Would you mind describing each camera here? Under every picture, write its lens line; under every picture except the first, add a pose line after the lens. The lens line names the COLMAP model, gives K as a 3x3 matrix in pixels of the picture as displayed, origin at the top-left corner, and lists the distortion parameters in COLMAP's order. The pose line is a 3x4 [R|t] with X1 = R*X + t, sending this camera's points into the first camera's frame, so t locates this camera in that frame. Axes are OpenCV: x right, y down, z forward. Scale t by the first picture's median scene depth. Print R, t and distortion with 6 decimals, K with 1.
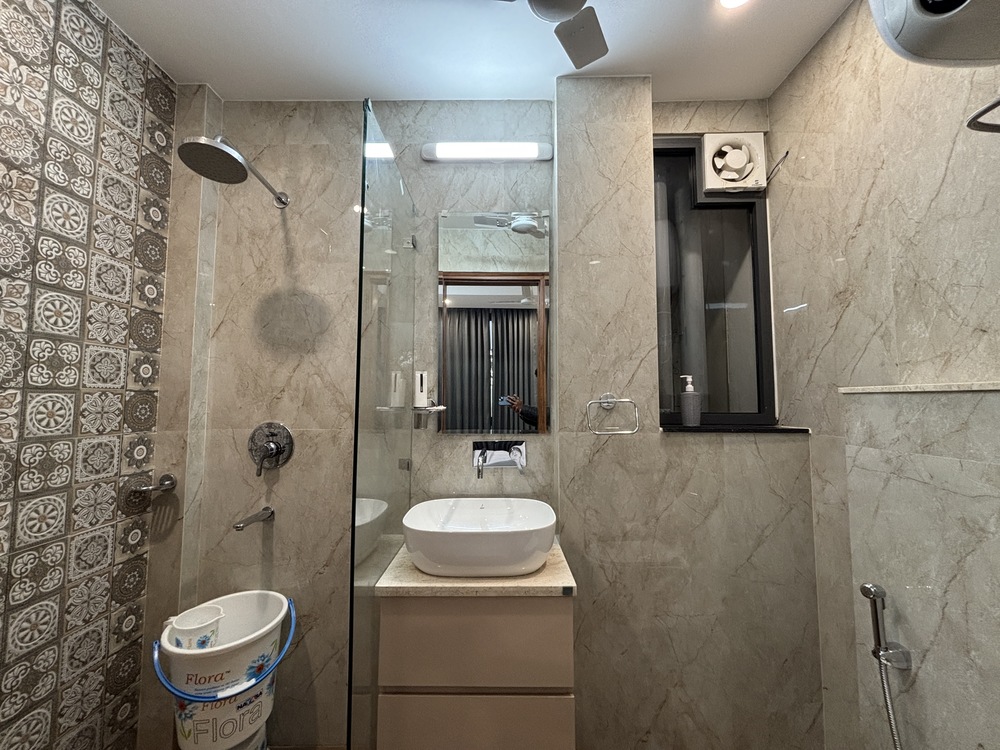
lens RADIAL K [[397.7, 0, 496.4], [0, 397.7, 372.5], [0, 0, 1]] dist [0.000742, -0.000160]
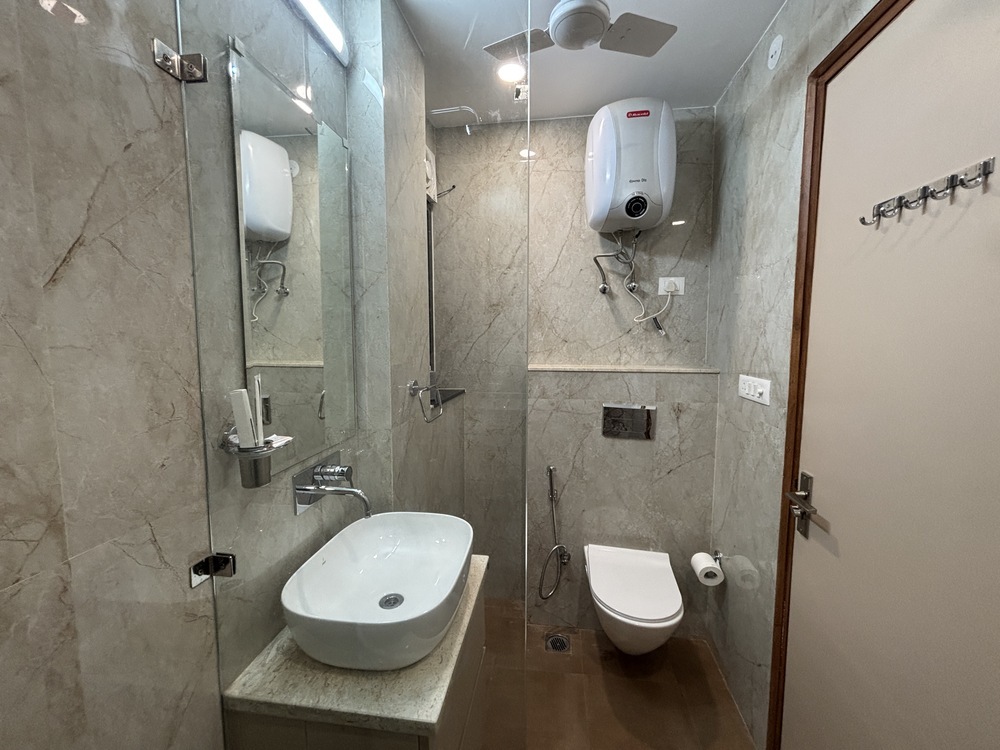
lens RADIAL K [[397.7, 0, 497.8], [0, 397.7, 374.3], [0, 0, 1]] dist [0.000742, -0.000160]
pose [[0.113379, -0.089368, 0.989524, -0.850758], [-0.068296, 0.992890, 0.097497, -0.088586], [-0.991202, -0.078635, 0.106469, 0.888505]]
